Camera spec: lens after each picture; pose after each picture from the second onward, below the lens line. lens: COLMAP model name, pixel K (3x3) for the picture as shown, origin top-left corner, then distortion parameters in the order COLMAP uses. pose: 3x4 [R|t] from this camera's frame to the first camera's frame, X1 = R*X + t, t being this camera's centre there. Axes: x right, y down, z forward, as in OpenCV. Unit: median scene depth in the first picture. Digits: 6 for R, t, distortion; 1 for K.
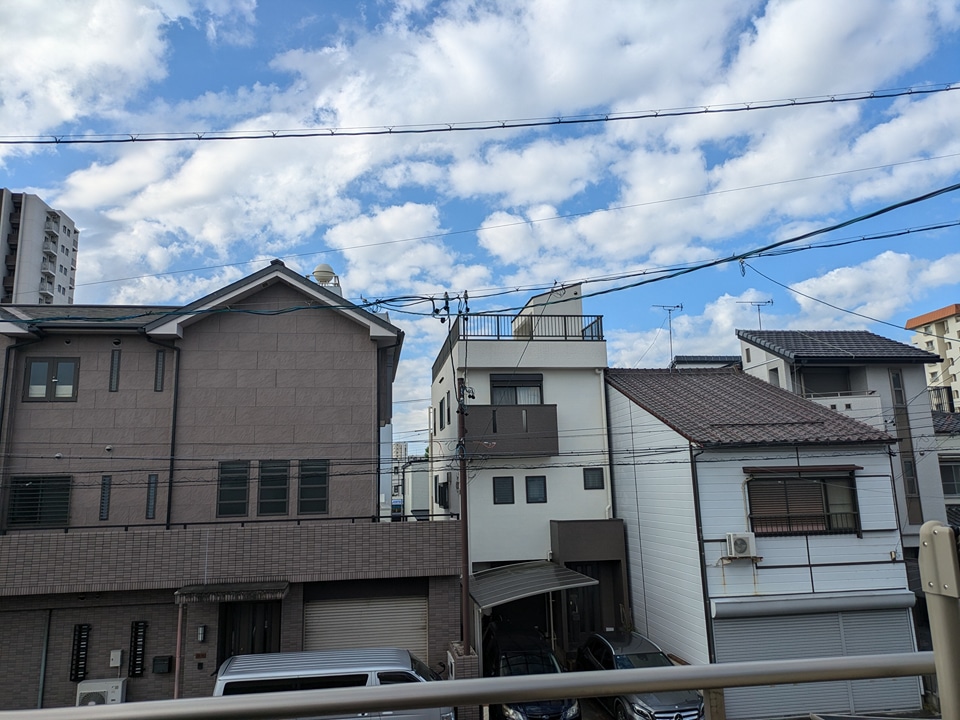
lens RADIAL K [[716.1, 0, 482.9], [0, 716.1, 346.2], [0, 0, 1]] dist [0.015605, 0.010248]
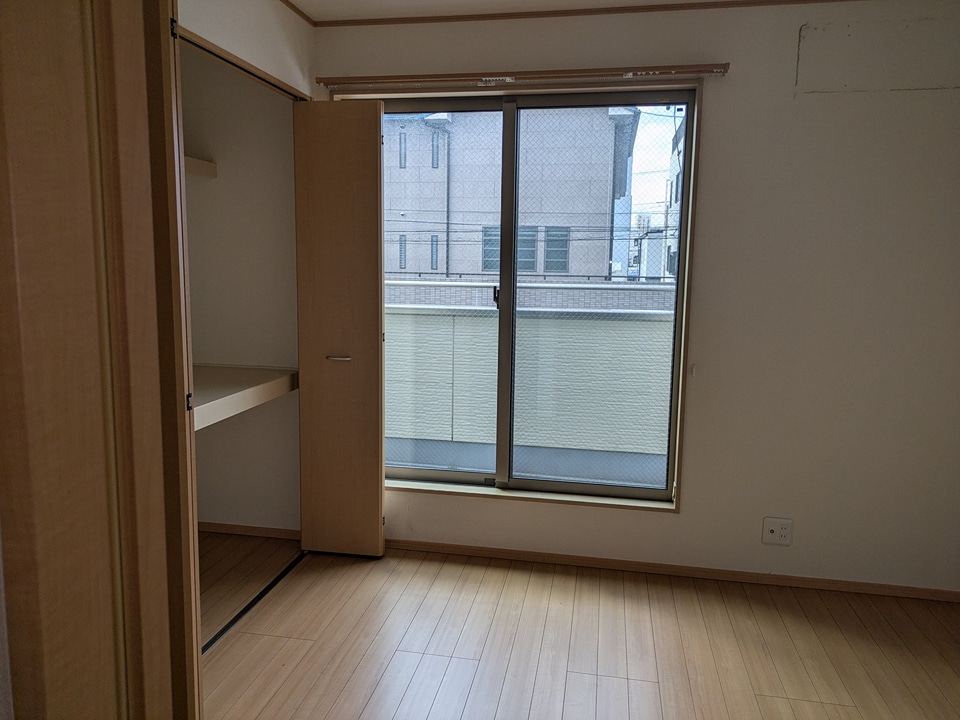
lens RADIAL K [[716.1, 0, 482.9], [0, 716.1, 346.2], [0, 0, 1]] dist [0.015605, 0.010248]
pose [[0.944904, 0.077832, -0.317961, 0.040264], [0.025118, 0.951220, 0.307489, -0.021596], [0.326383, -0.298534, 0.896856, -0.162836]]
